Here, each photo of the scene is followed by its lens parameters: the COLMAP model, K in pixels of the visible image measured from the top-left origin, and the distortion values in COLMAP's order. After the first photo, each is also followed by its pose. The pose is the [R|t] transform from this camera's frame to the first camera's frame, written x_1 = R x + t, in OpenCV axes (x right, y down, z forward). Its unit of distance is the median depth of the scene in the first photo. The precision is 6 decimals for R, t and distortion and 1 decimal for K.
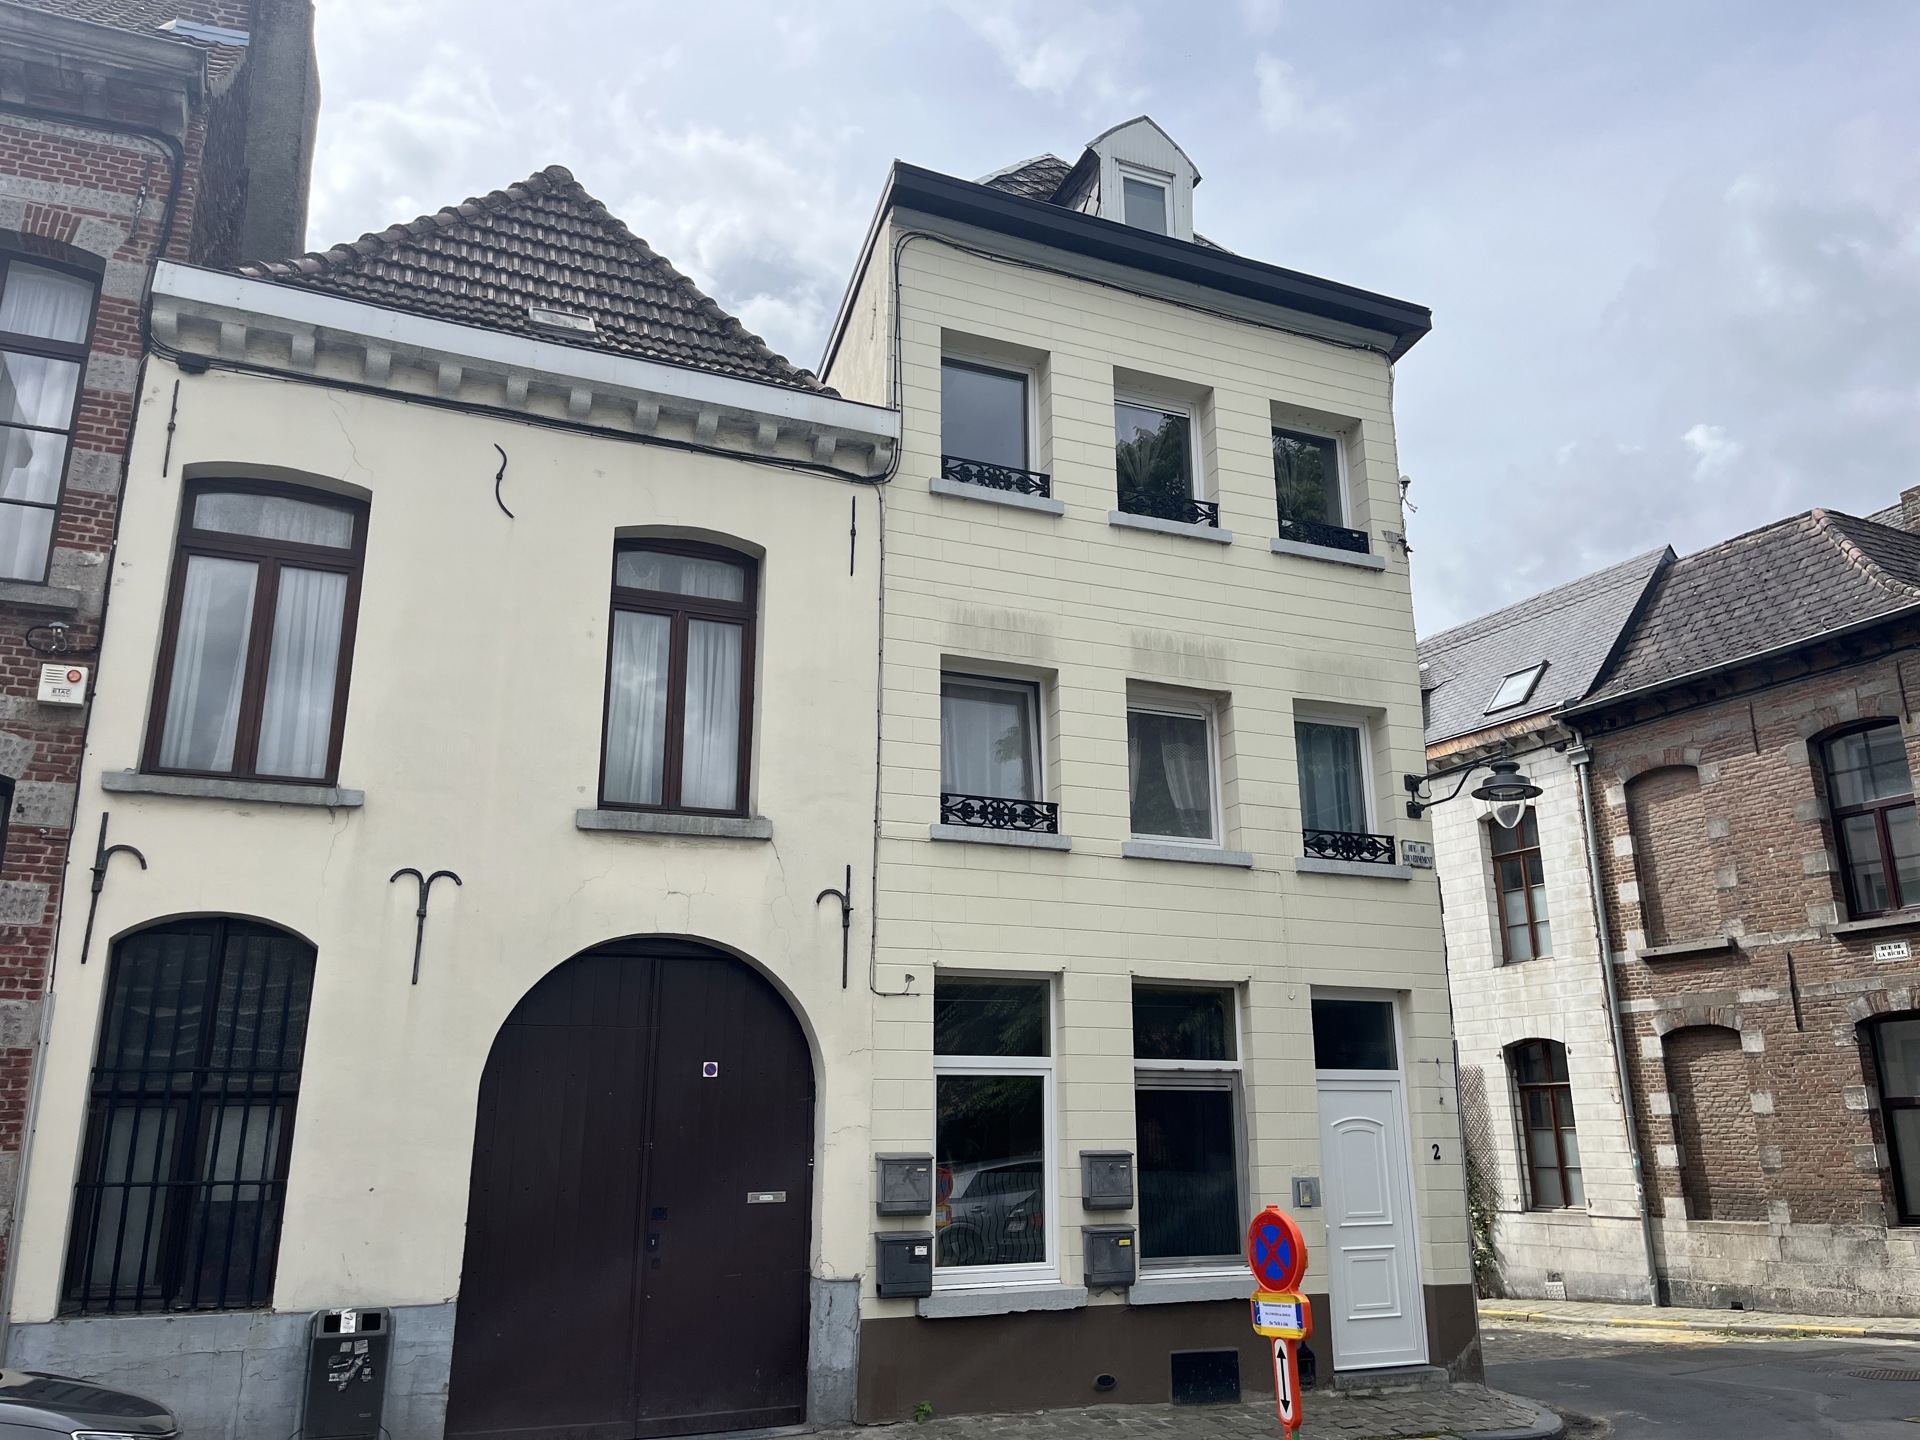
lens RADIAL K [[1443.3, 0, 960.0], [0, 1443.3, 720.0], [0, 0, 1]] dist [0.033713, -0.001582]
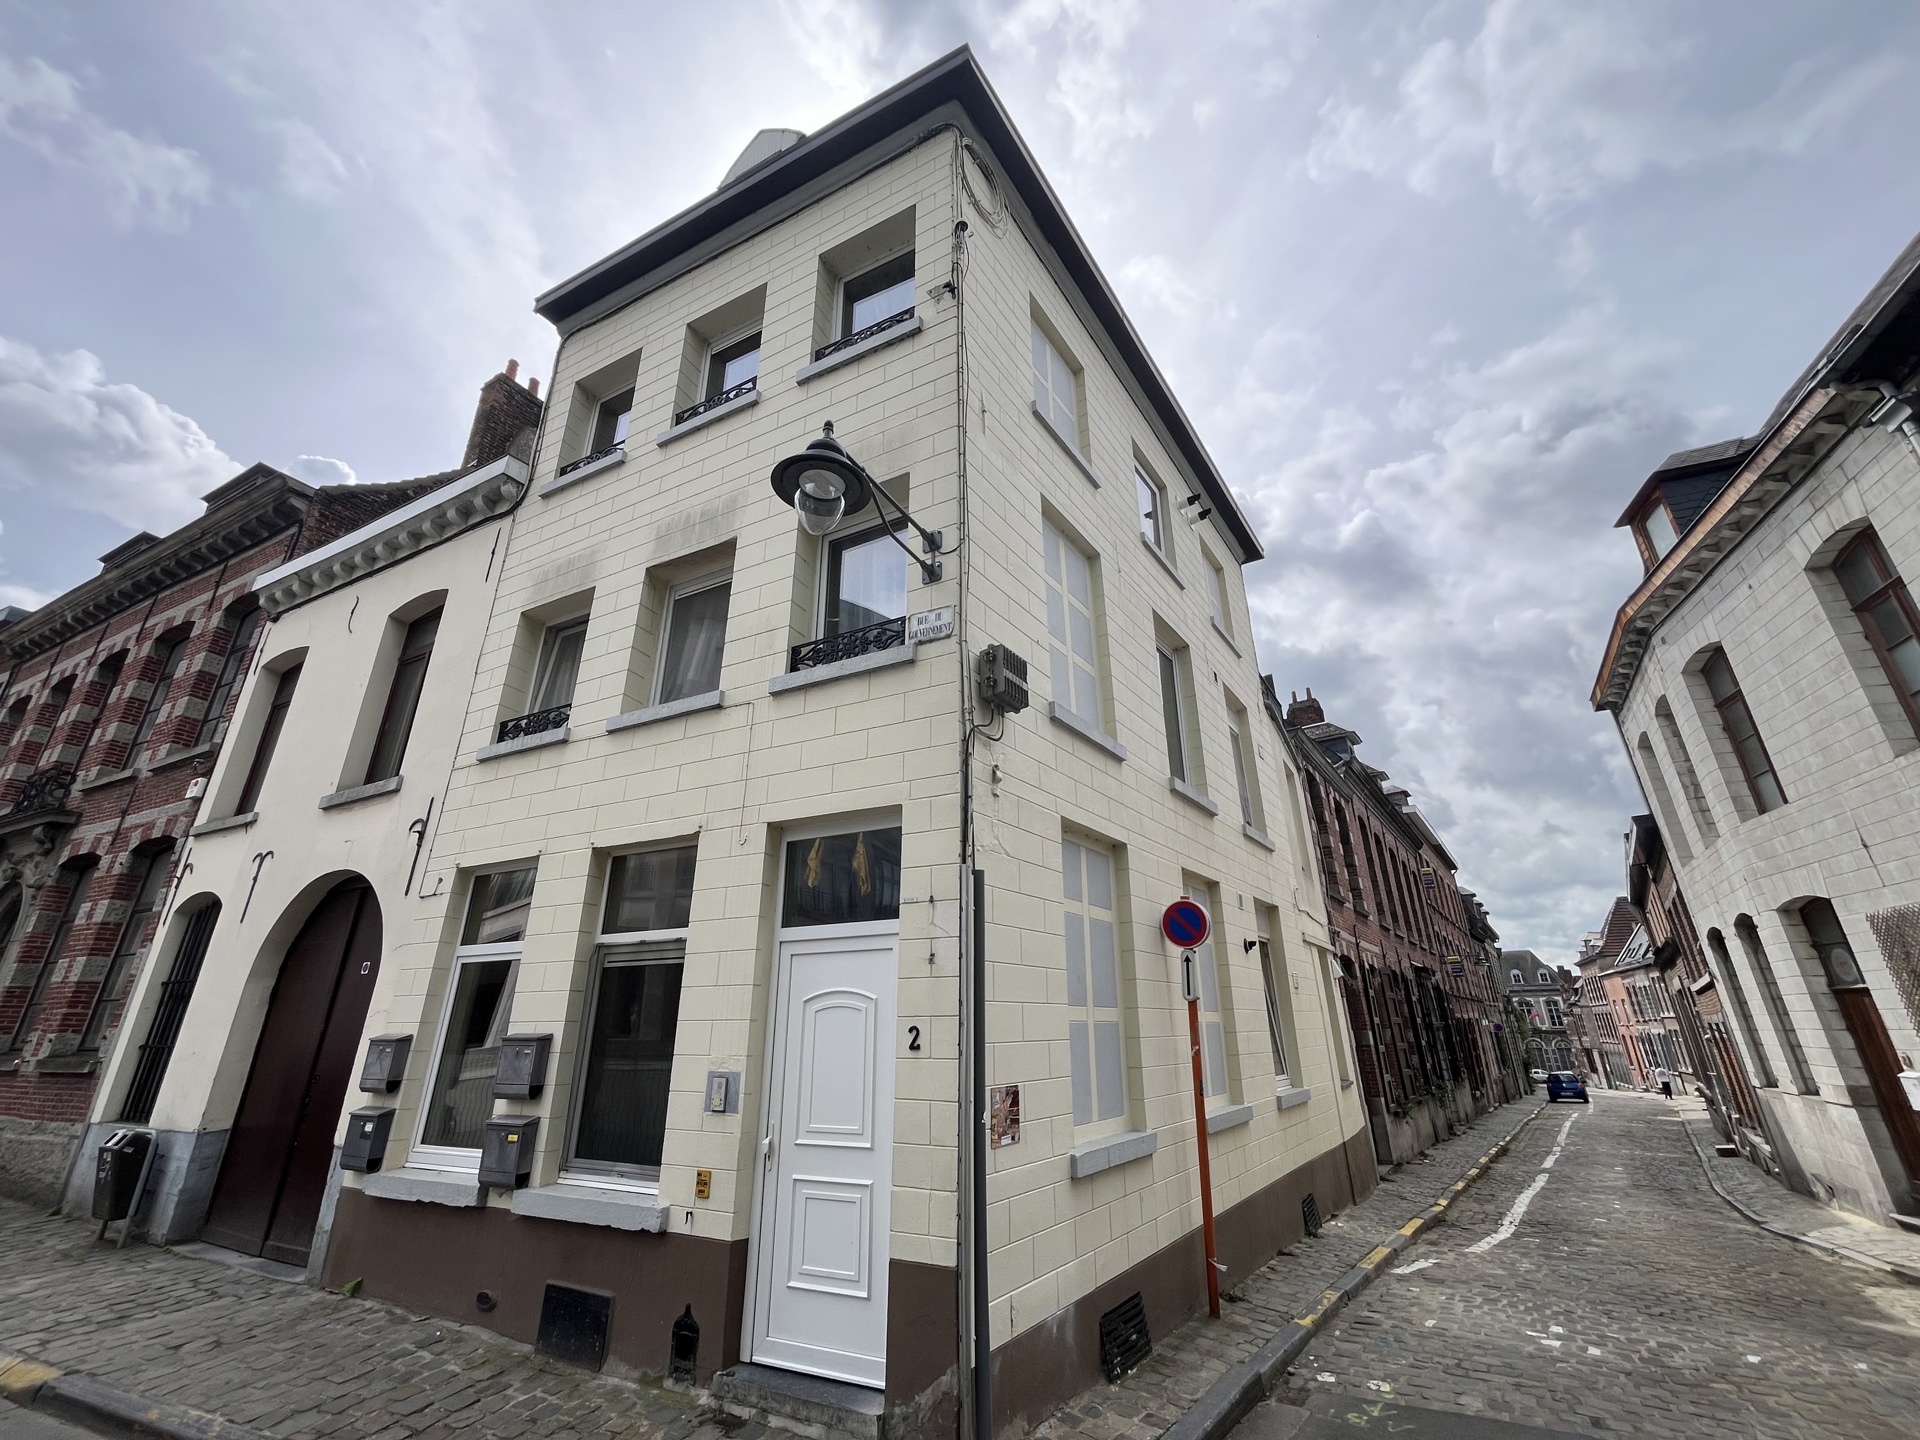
lens RADIAL K [[770.4, 0, 956.5], [0, 770.4, 719.2], [0, 0, 1]] dist [-0.004025, 0.000509]
pose [[0.646790, -0.282942, -0.708241, 0.648462], [0.215227, 0.958608, -0.186410, 0.236535], [0.731669, -0.031864, 0.680915, 0.810526]]
